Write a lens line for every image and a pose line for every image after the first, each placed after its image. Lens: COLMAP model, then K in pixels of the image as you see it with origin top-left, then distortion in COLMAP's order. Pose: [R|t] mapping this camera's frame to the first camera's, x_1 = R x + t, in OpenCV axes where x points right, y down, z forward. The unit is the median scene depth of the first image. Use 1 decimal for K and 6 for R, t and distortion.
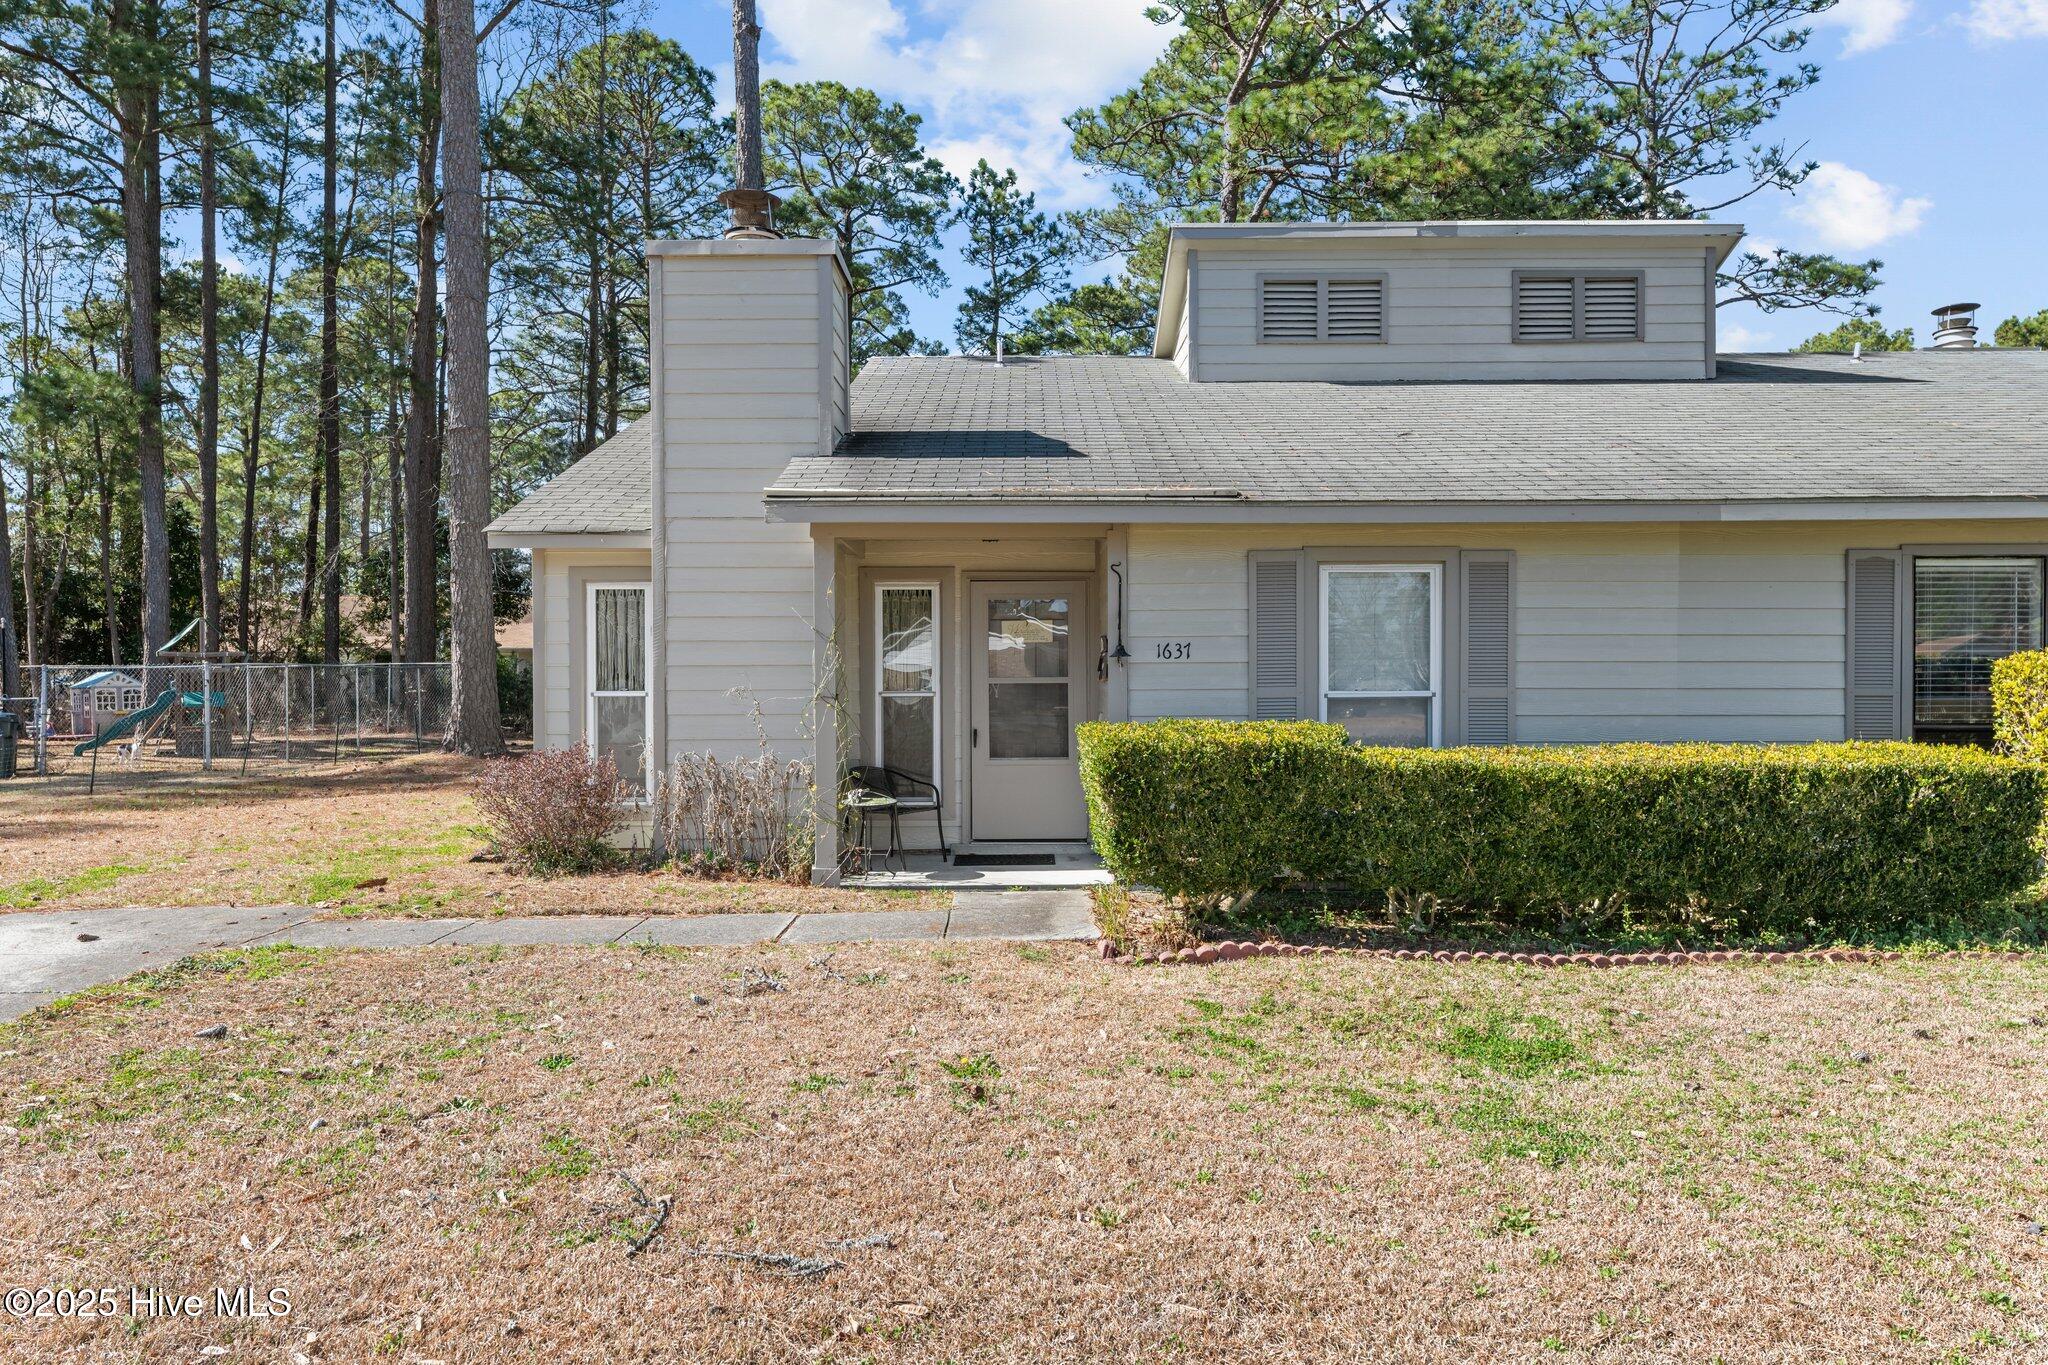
lens RADIAL K [[1262.8, 0, 1022.3], [0, 1262.8, 696.2], [0, 0, 1]] dist [0.016890, -0.000362]
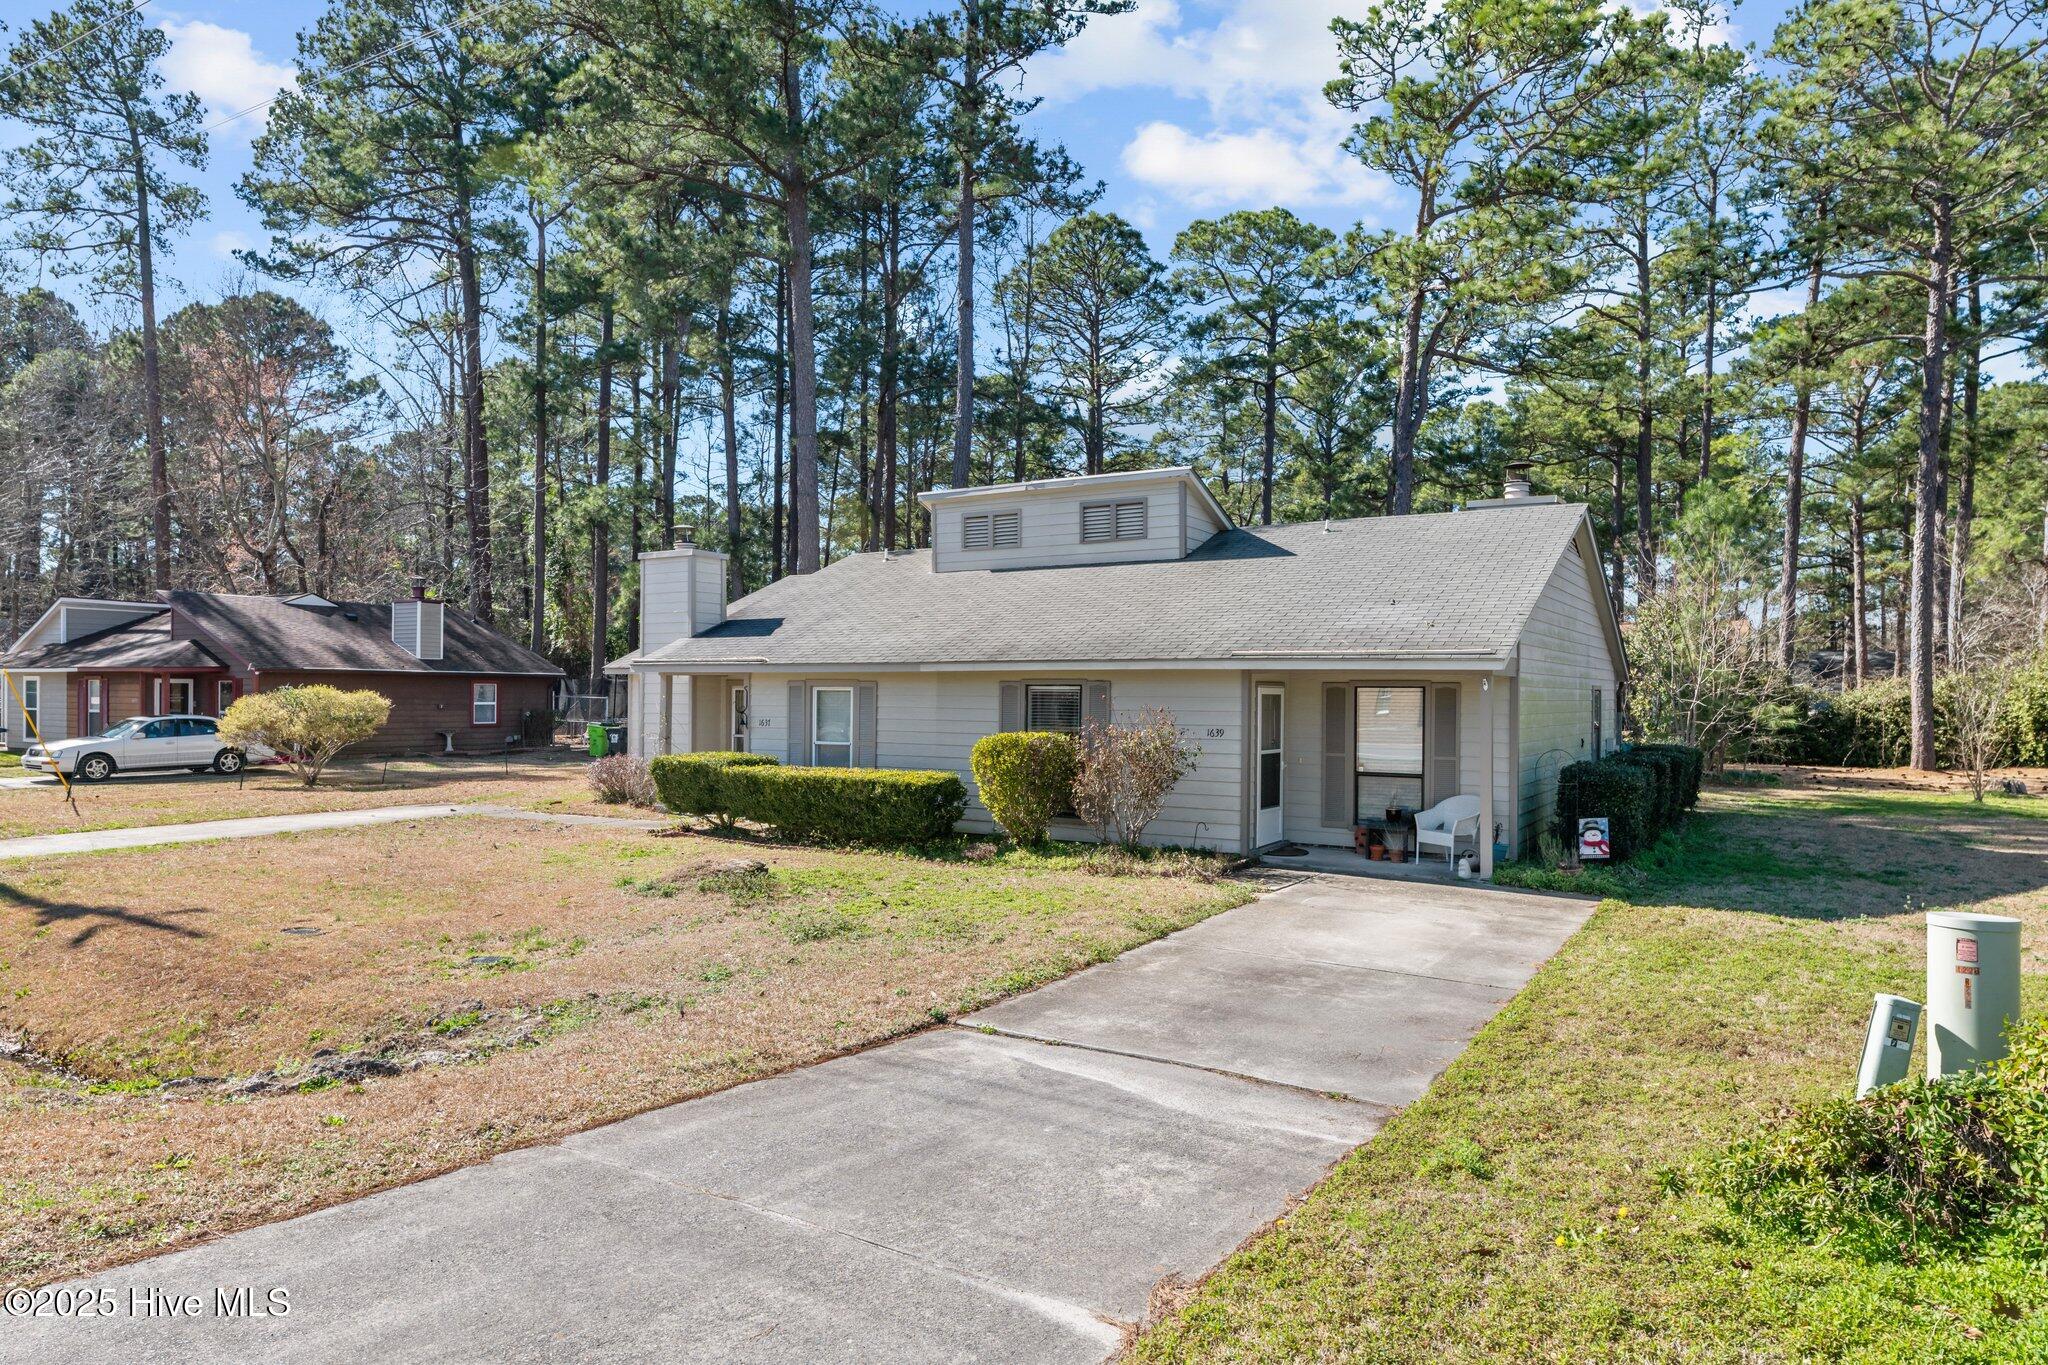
lens RADIAL K [[1226.5, 0, 1024.0], [0, 1226.5, 682.5], [0, 0, 1]] dist [0.002294, -0.024497]
pose [[0.855396, 0.003739, -0.517961, 0.658240], [-0.008373, 0.999943, -0.006610, -0.037562], [0.517907, 0.009991, 0.855379, -0.282496]]
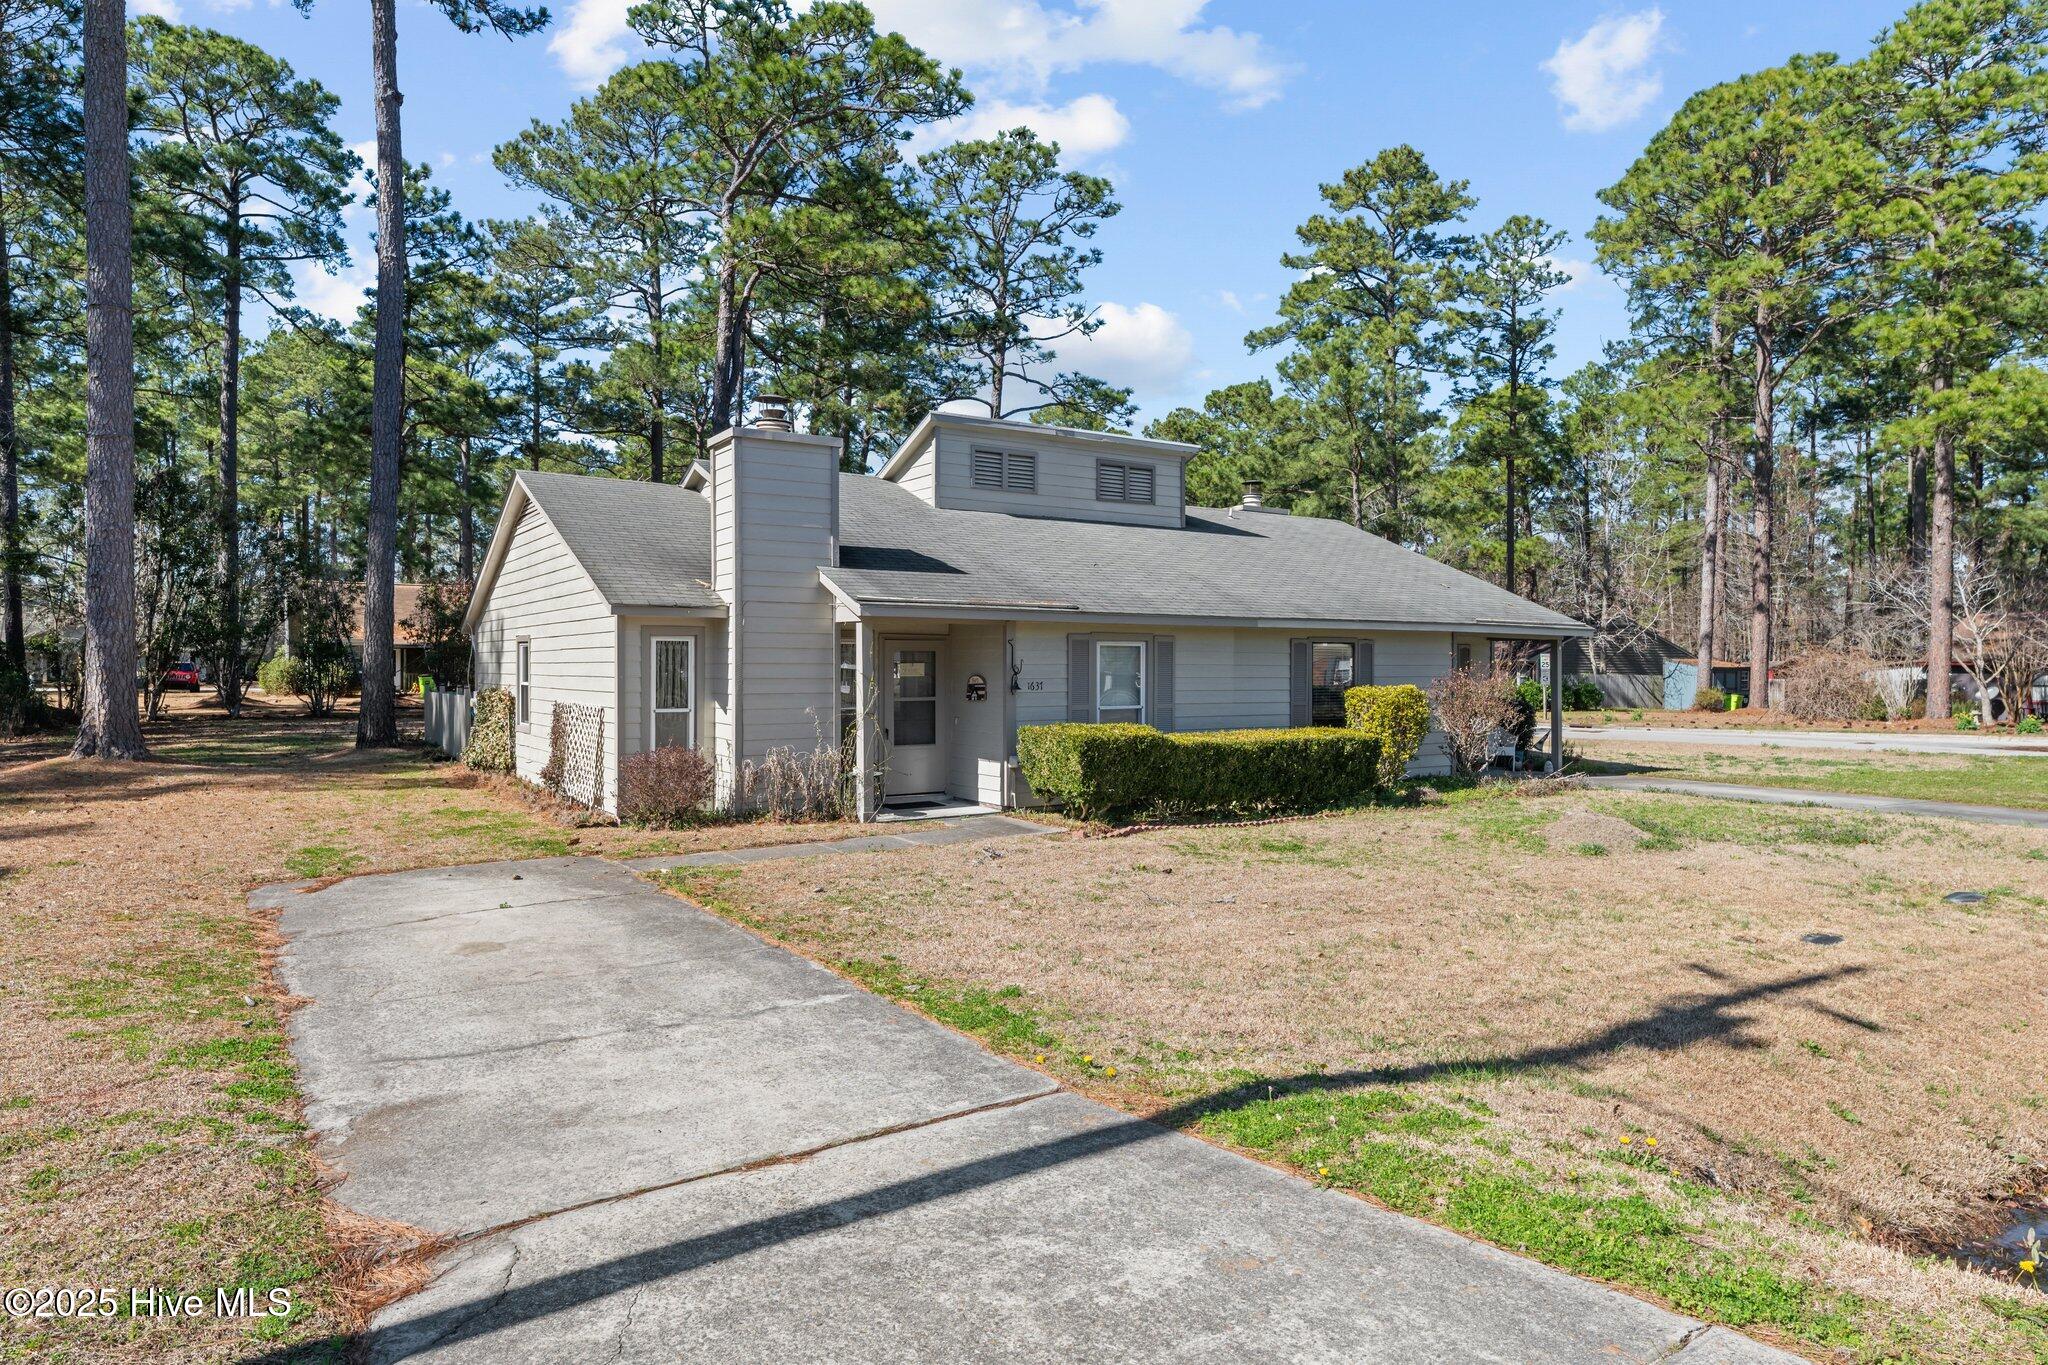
lens RADIAL K [[1226.5, 0, 1024.0], [0, 1226.5, 682.5], [0, 0, 1]] dist [0.002294, -0.024497]
pose [[0.837953, -0.001740, 0.545740, -0.337182], [-0.002032, 0.999978, 0.006309, -0.019758], [-0.545738, -0.006395, 0.837931, -0.198662]]
